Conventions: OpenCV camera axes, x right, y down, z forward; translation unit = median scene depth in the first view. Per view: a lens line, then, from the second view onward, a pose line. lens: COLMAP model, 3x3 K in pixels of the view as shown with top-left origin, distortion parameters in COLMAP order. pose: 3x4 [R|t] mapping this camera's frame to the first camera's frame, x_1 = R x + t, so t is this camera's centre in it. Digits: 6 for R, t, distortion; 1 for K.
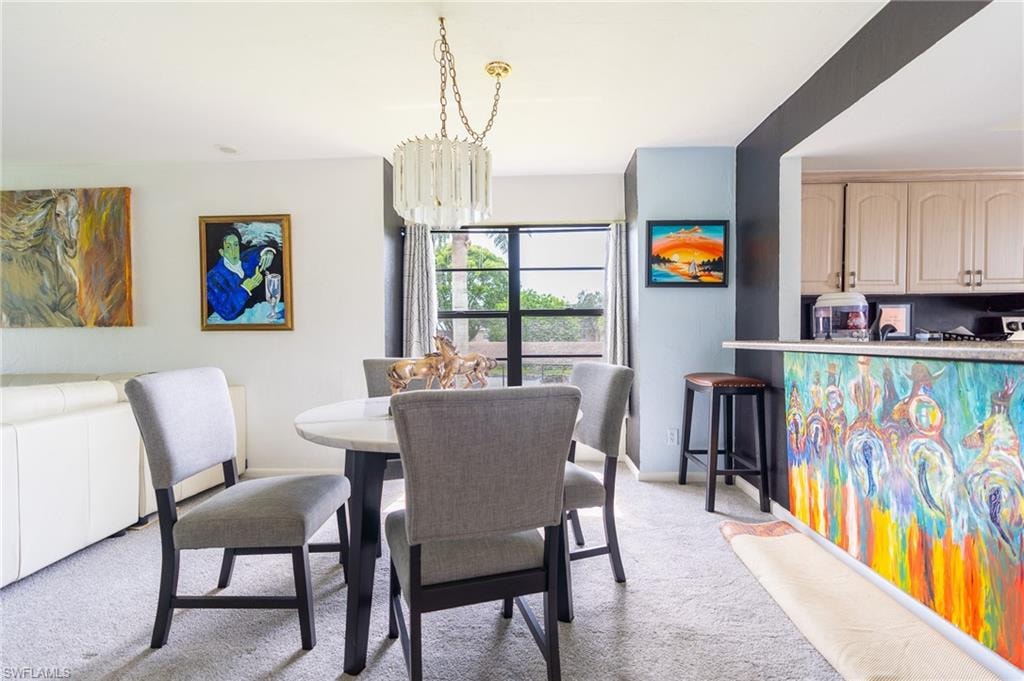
lens RADIAL K [[464.8, 0, 514.7], [0, 464.8, 344.0], [0, 0, 1]] dist [-0.004808, 0.000421]
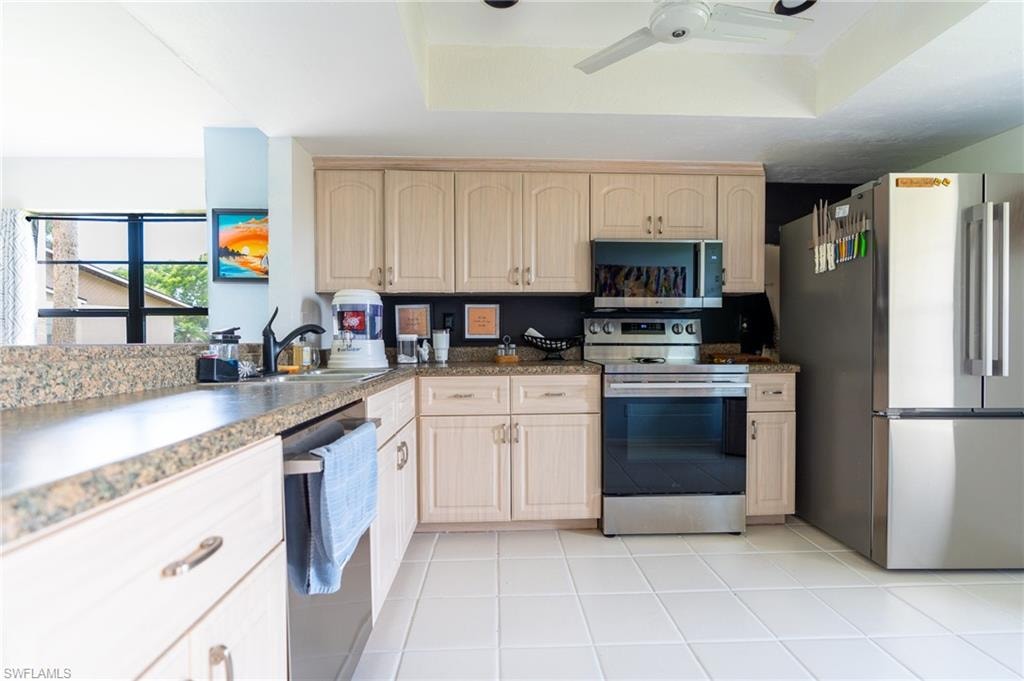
lens RADIAL K [[464.8, 0, 514.7], [0, 464.8, 344.0], [0, 0, 1]] dist [-0.004808, 0.000421]
pose [[0.996012, 0.001426, 0.089208, 0.846982], [-0.000940, 0.999984, -0.005490, -0.000743], [-0.089214, 0.005385, 0.995998, 0.067151]]
